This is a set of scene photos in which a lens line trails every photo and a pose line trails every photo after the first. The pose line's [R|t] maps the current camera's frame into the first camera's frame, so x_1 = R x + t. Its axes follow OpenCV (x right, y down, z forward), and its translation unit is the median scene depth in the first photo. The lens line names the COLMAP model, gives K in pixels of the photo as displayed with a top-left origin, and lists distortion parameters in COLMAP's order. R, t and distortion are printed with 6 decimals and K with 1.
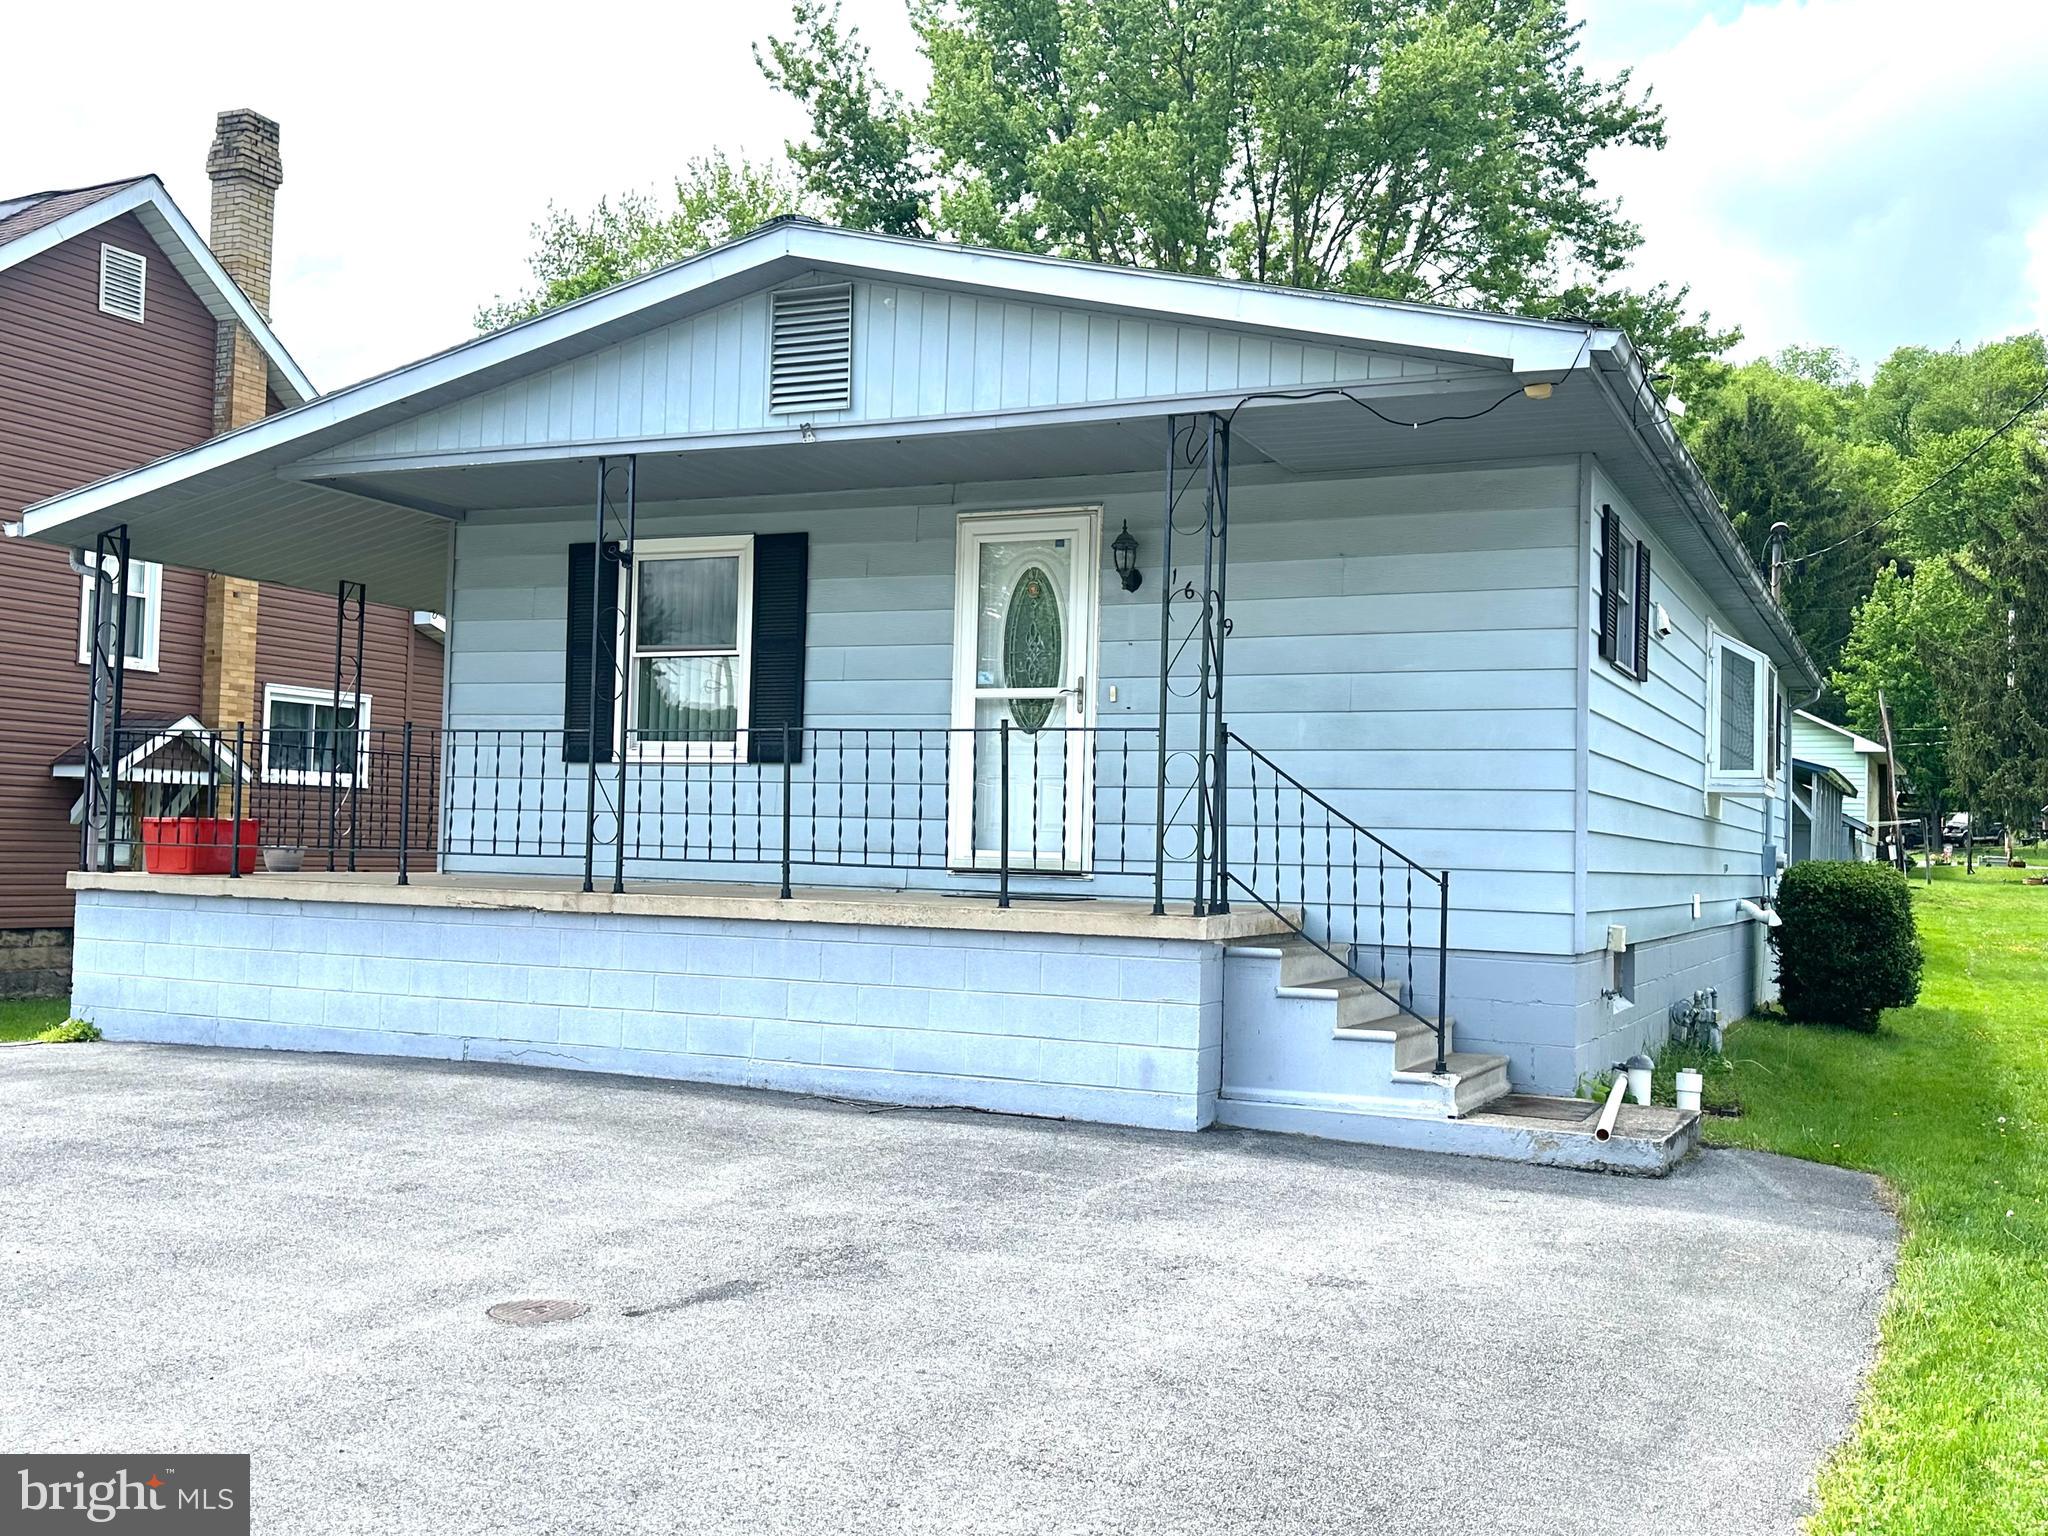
lens RADIAL K [[1936.7, 0, 1024.0], [0, 1936.7, 768.0], [0, 0, 1]] dist [0.070502, -0.001434]
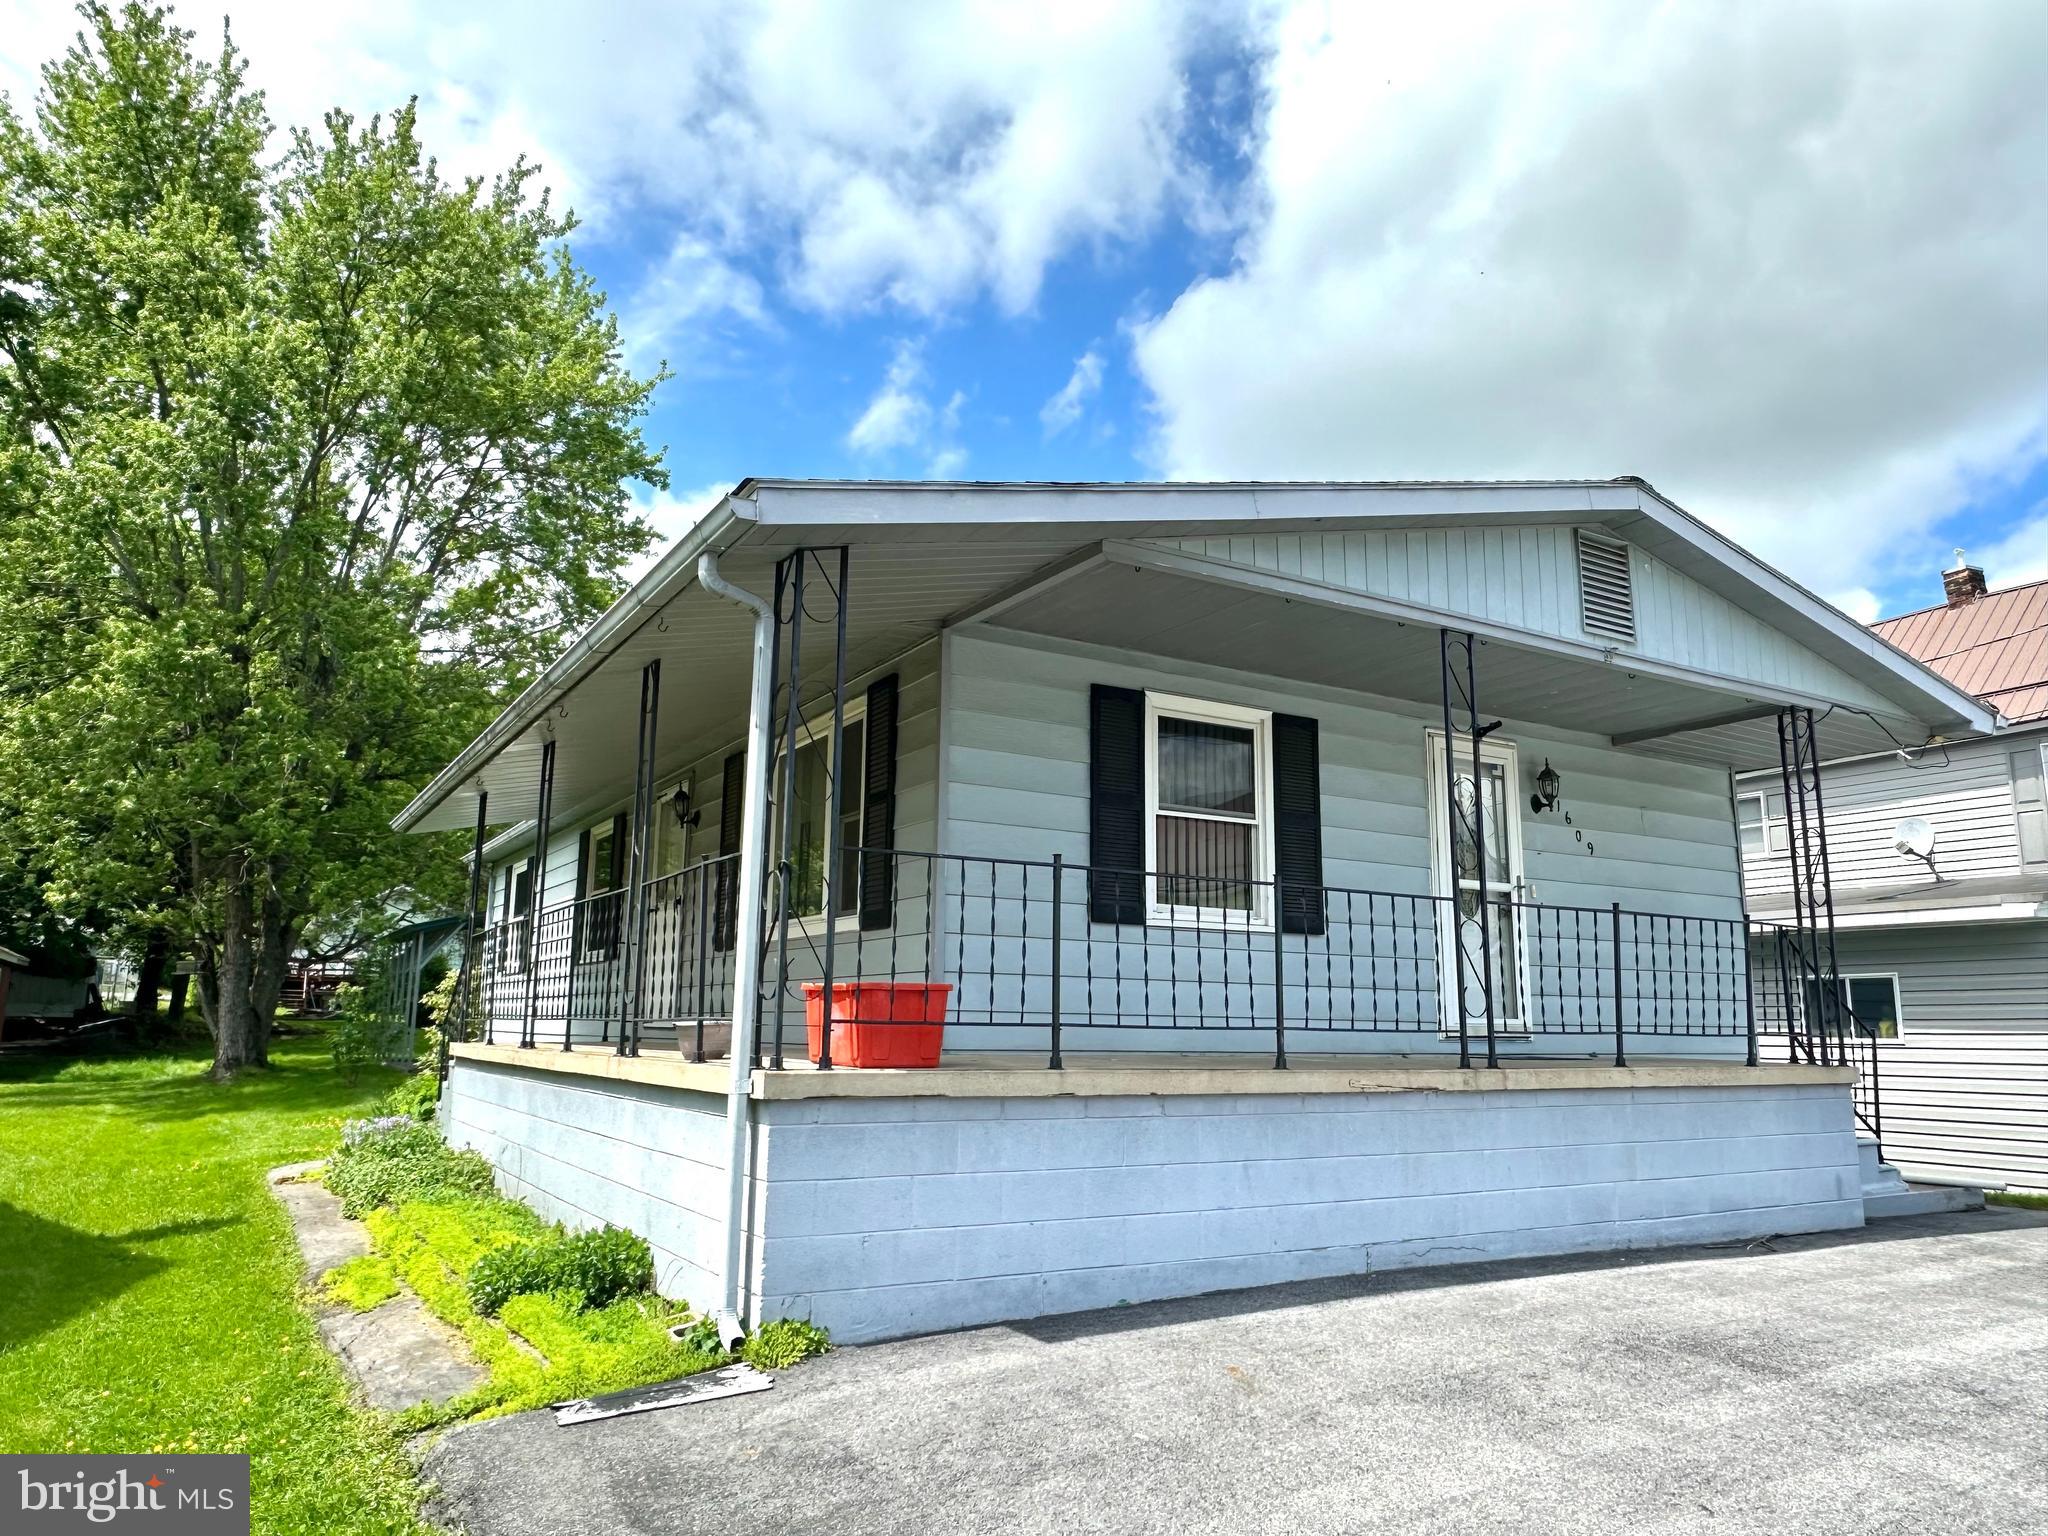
lens RADIAL K [[1406.7, 0, 1024.0], [0, 1406.7, 768.0], [0, 0, 1]] dist [0.000874, -0.000912]
pose [[0.567892, 0.129146, 0.812908, -0.865790], [-0.033751, 0.990437, -0.133771, 0.015670], [-0.822411, 0.048531, 0.566820, 0.720549]]
